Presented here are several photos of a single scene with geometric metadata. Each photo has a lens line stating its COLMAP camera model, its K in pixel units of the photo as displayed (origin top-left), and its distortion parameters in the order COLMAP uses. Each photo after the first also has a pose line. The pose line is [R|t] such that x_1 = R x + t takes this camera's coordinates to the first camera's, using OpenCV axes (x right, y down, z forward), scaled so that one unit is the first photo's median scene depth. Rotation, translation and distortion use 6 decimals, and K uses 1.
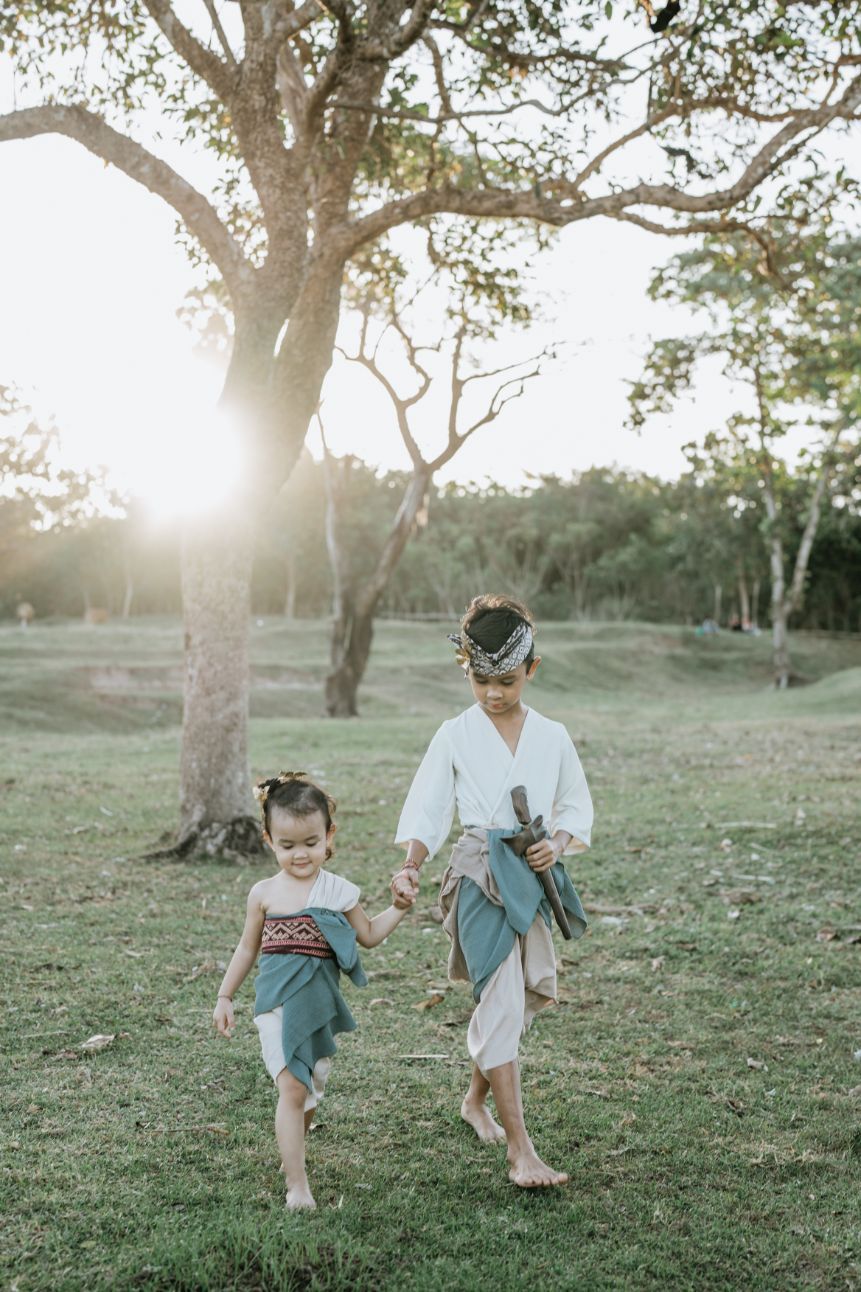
lens RADIAL K [[1803.8, 0, 431.9], [0, 1803.8, 632.2], [0, 0, 1]] dist [-0.213529, 1.479879]
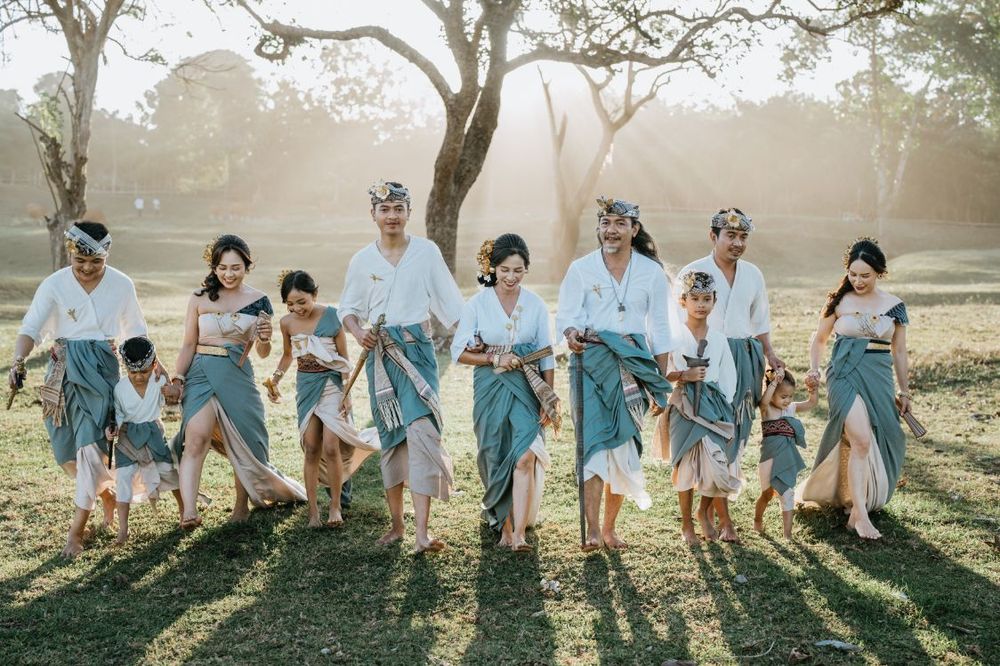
lens RADIAL K [[1396.1, 0, 500.0], [0, 1396.1, 333.0], [0, 0, 1]] dist [-0.213529, 1.479879]
pose [[0.991489, 0.014139, -0.129422, 0.061872], [-0.002664, 0.996081, 0.088410, -0.018463], [0.130165, -0.087312, 0.987640, -0.247221]]
